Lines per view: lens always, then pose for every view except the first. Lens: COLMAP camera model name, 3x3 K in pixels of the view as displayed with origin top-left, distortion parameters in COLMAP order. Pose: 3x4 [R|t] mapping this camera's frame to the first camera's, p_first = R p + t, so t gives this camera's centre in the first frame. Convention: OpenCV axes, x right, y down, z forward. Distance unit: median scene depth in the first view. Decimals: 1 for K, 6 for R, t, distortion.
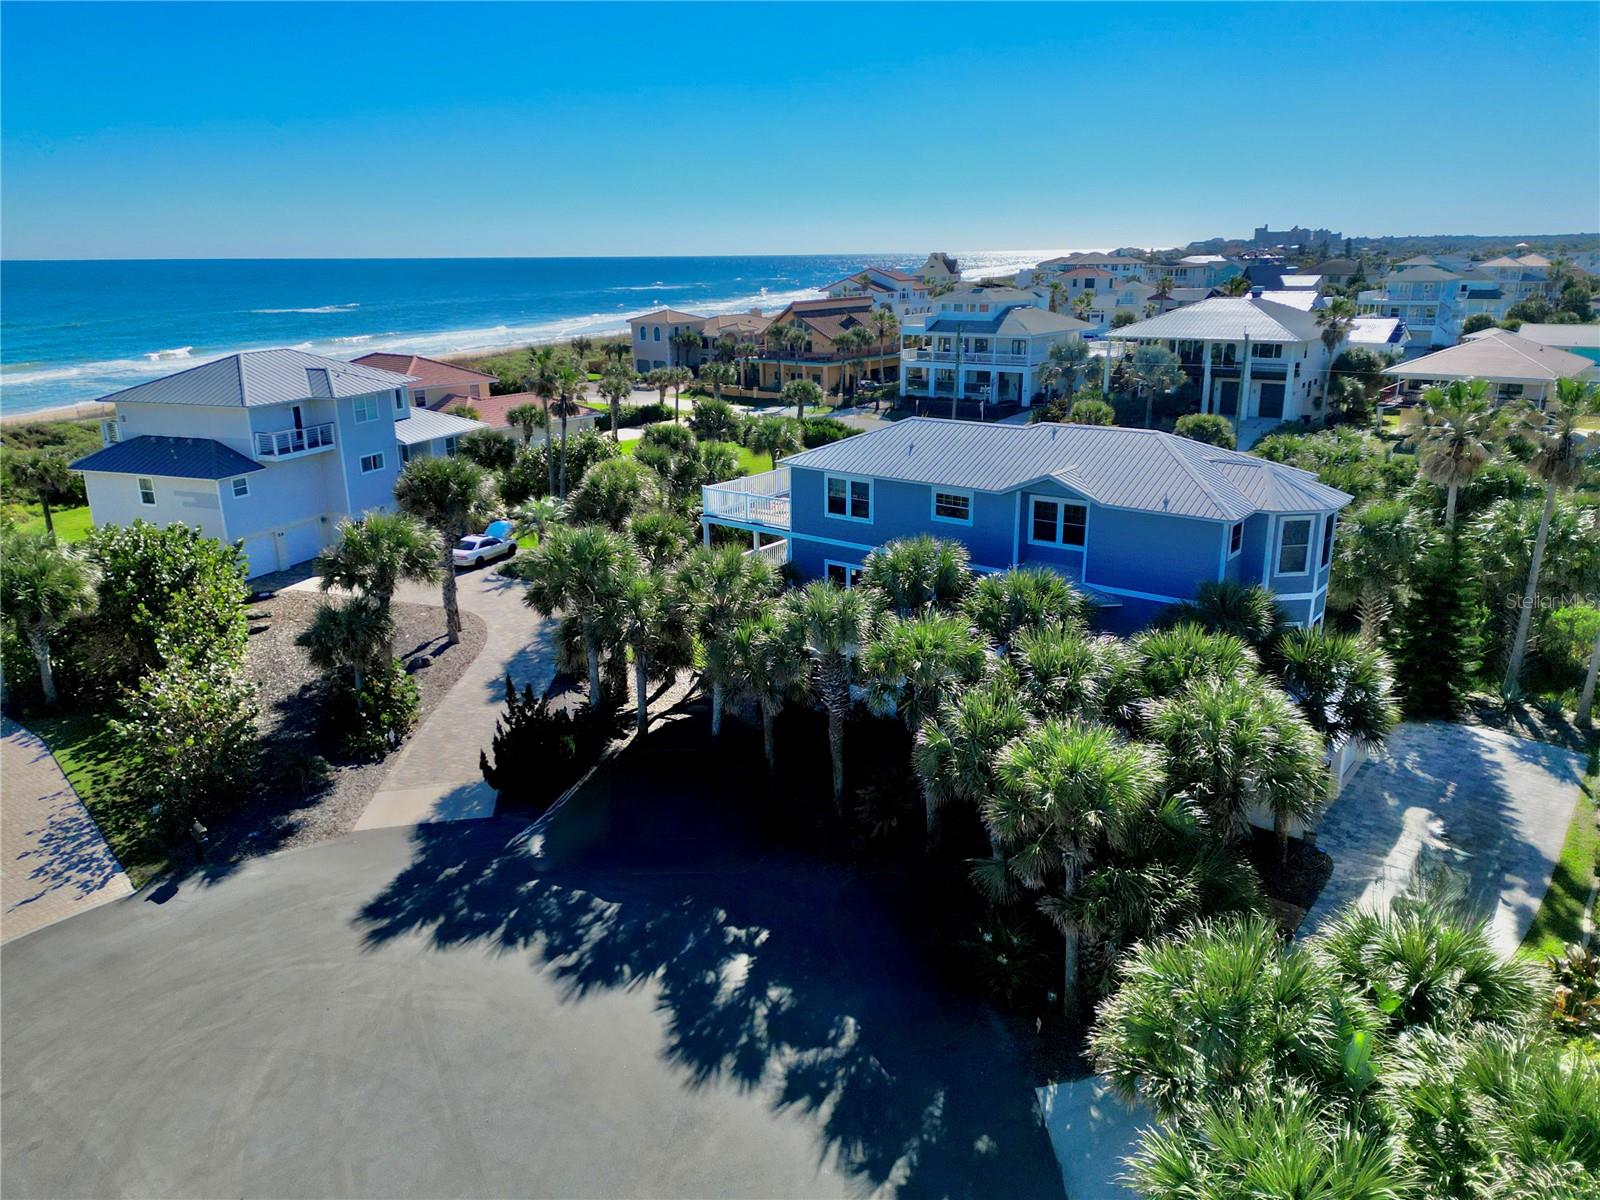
lens RADIAL K [[1136.8, 0, 802.1], [0, 1136.8, 573.1], [0, 0, 1]] dist [0.096885, -0.111379]
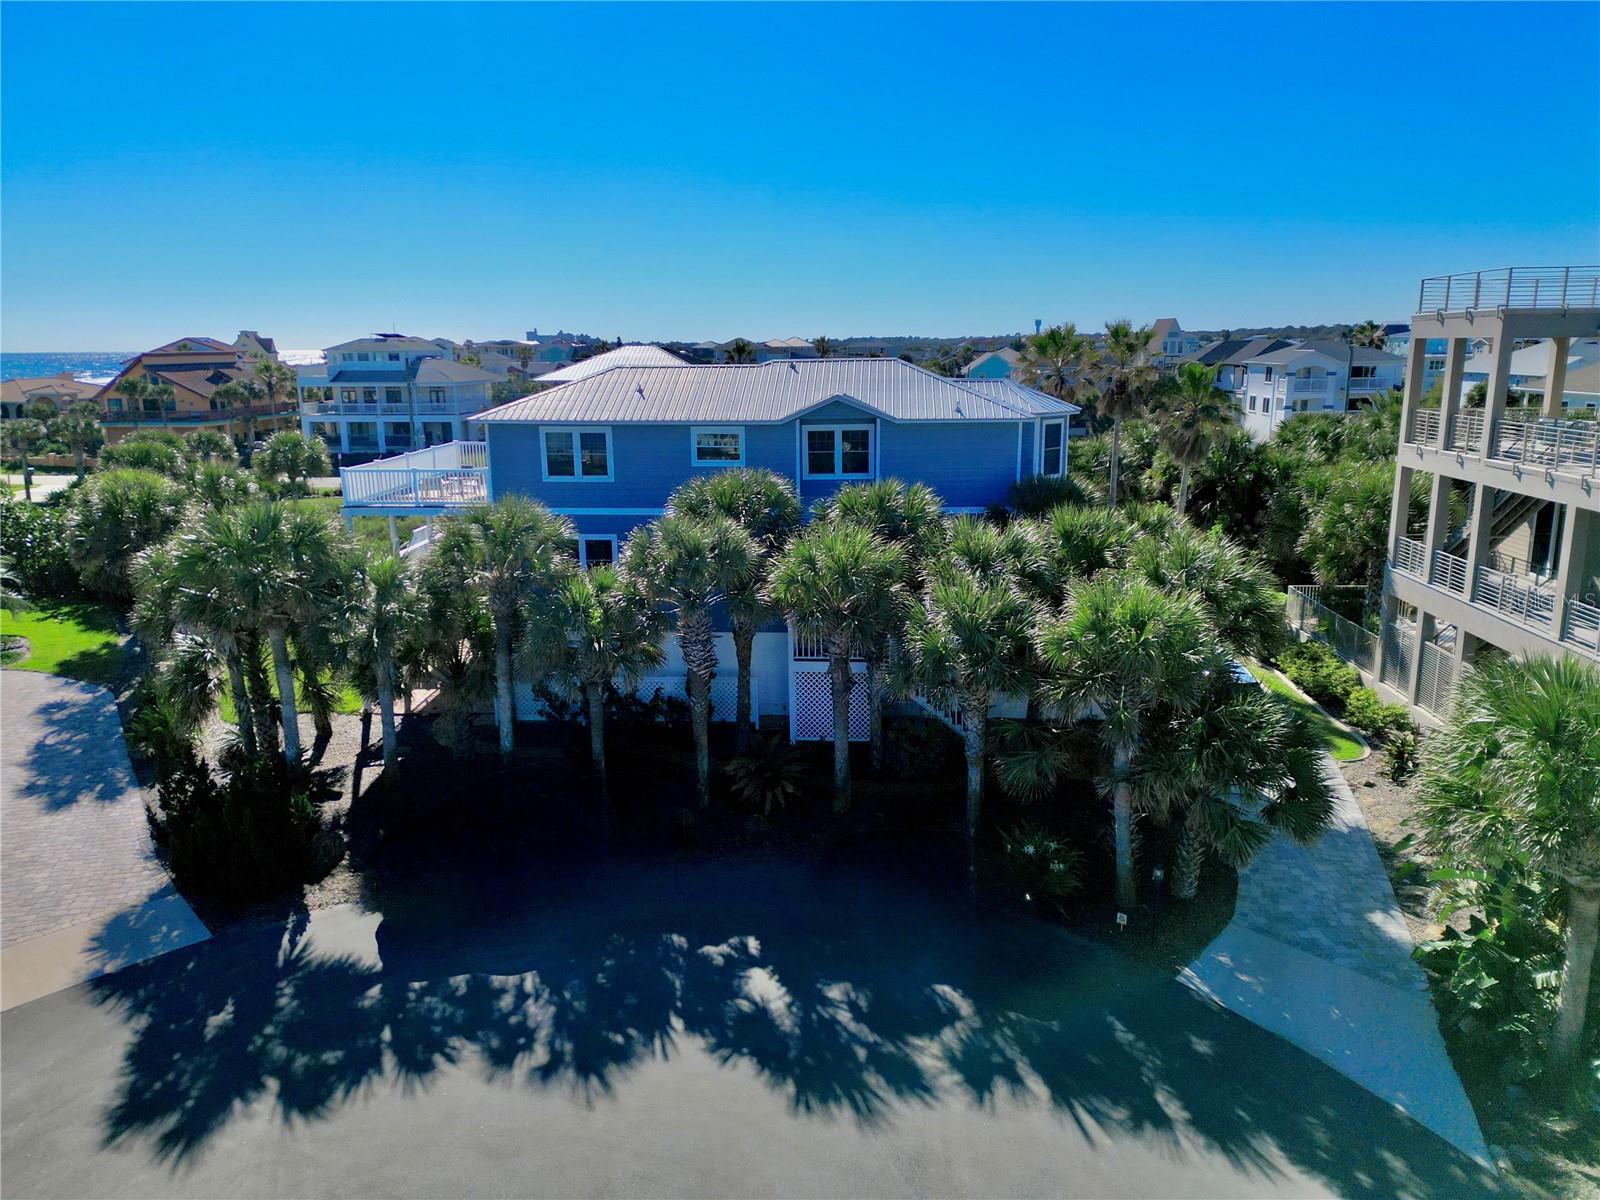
lens RADIAL K [[1097.9, 0, 783.3], [0, 1097.9, 596.1], [0, 0, 1]] dist [0.044006, -0.002697]
pose [[0.826599, -0.120159, 0.549814, -0.303614], [0.152632, 0.988191, -0.013505, 0.074310], [-0.541698, 0.095082, 0.835178, 0.261764]]
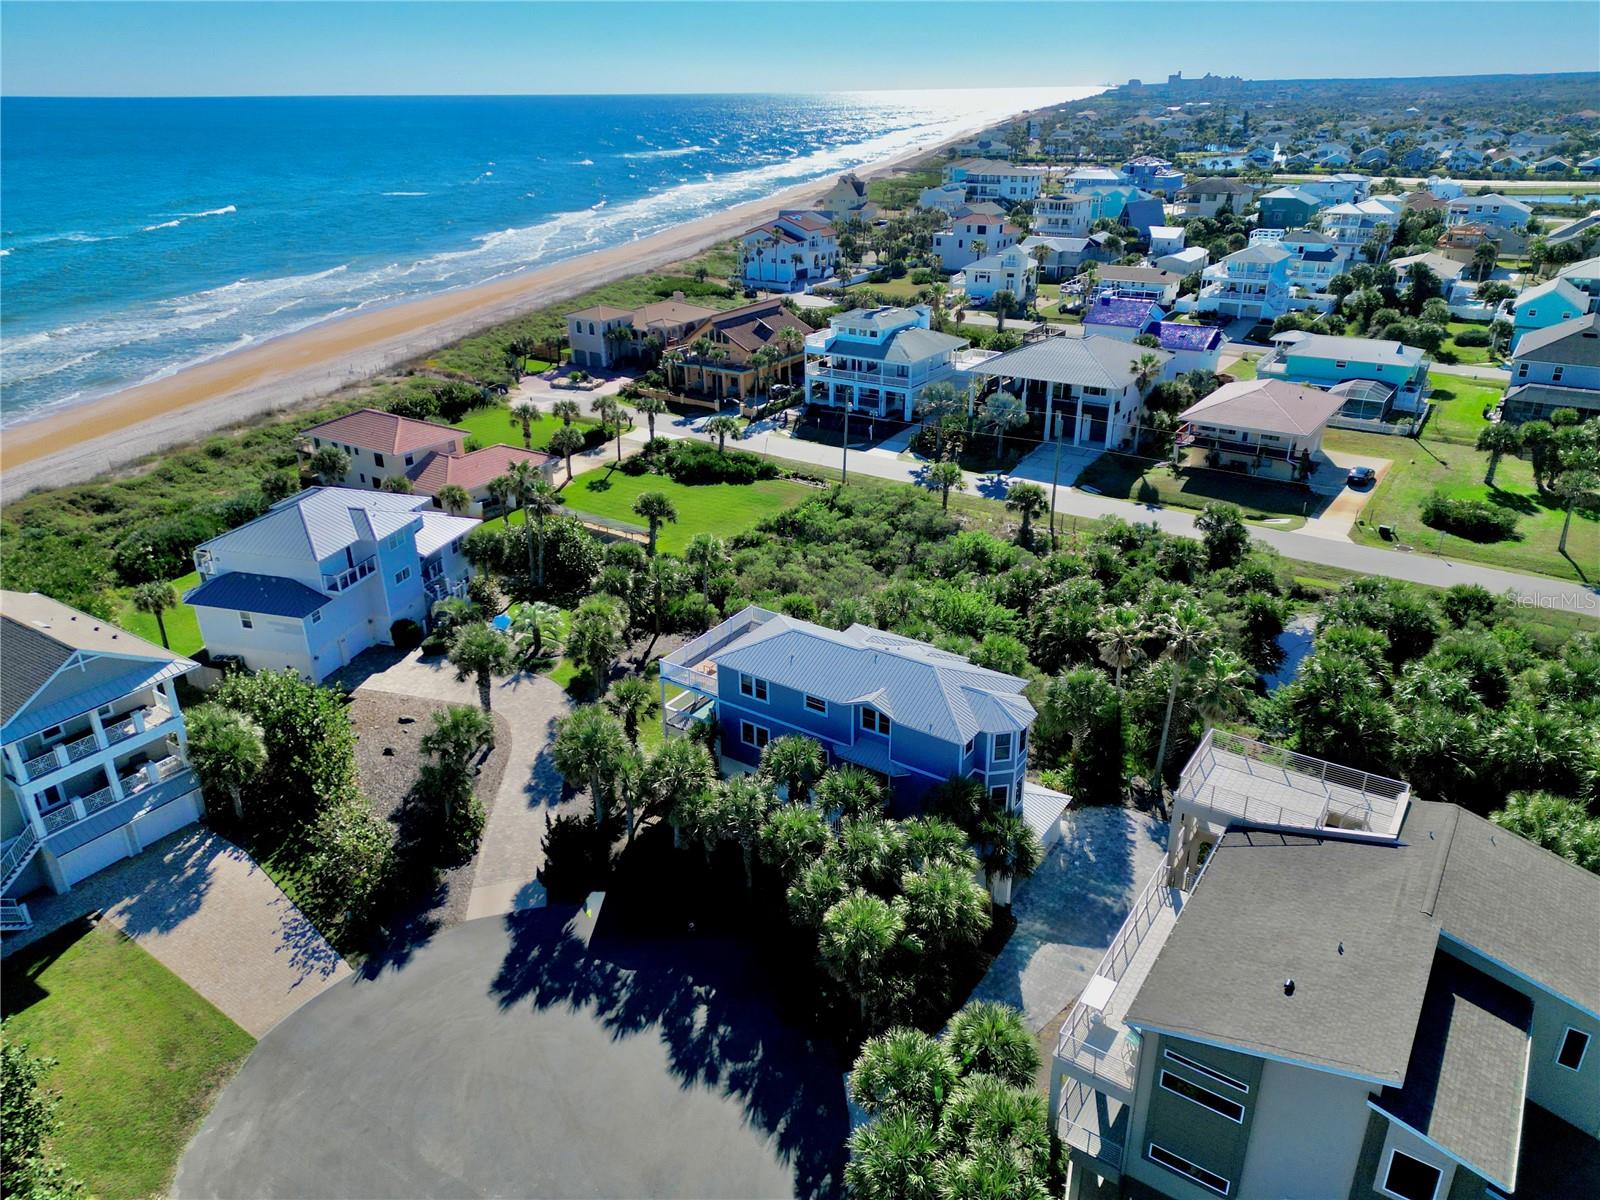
lens RADIAL K [[1120.8, 0, 797.4], [0, 1120.8, 565.3], [0, 0, 1]] dist [0.089464, -0.100175]
pose [[0.997886, -0.029993, 0.057652, 0.017831], [0.022380, 0.991465, 0.128435, -0.459812], [-0.061012, -0.126873, 0.990041, -0.574702]]
